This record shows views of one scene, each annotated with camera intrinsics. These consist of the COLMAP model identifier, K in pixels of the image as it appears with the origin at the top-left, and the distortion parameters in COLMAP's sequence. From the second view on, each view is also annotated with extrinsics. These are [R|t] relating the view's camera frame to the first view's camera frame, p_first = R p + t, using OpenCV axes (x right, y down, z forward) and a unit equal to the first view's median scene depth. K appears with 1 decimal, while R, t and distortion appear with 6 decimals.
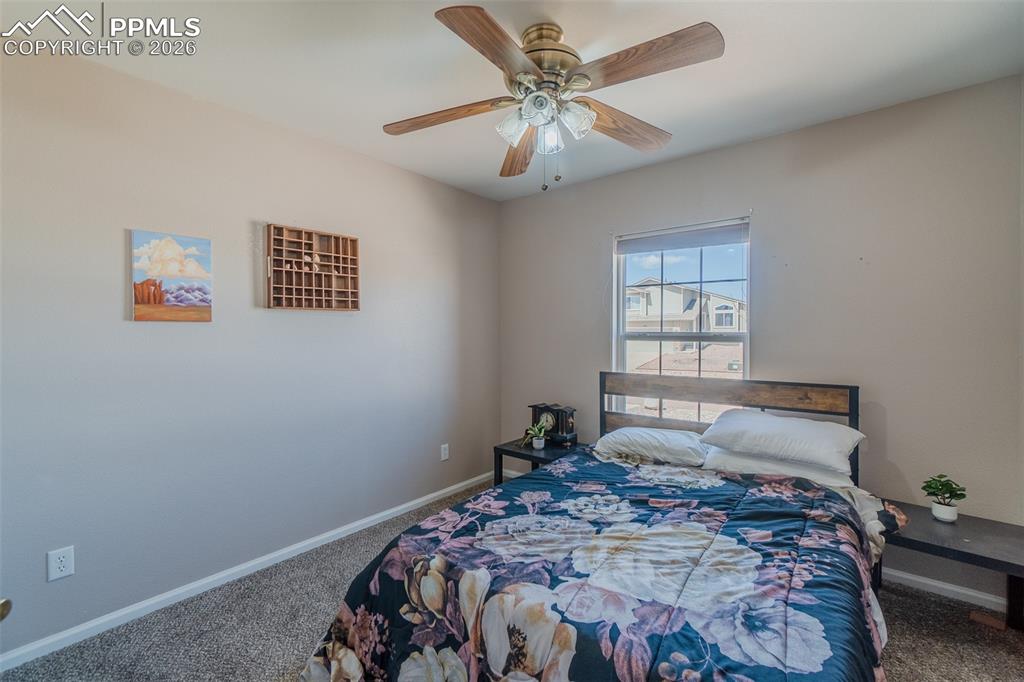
lens RADIAL K [[447.6, 0, 507.7], [0, 447.6, 336.5], [0, 0, 1]] dist [-0.014389, -0.000163]
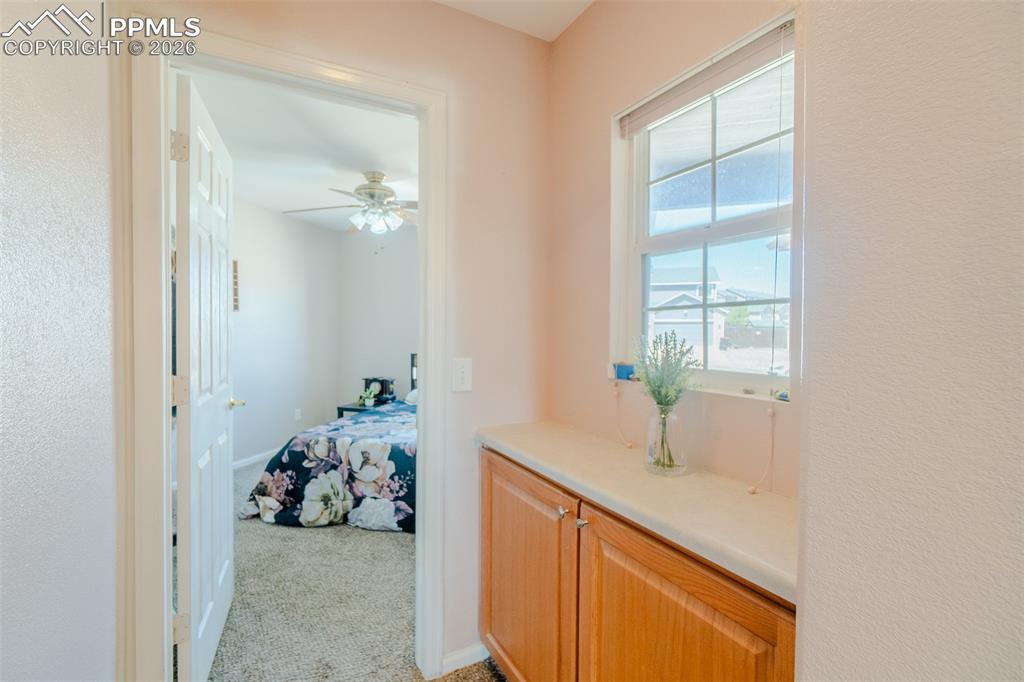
lens RADIAL K [[447.6, 0, 507.7], [0, 447.6, 336.5], [0, 0, 1]] dist [-0.014389, -0.000163]
pose [[0.926875, -0.000393, 0.375371, -0.128940], [-0.001578, 0.999987, 0.004943, 0.021882], [-0.375368, -0.005174, 0.926861, -1.137483]]
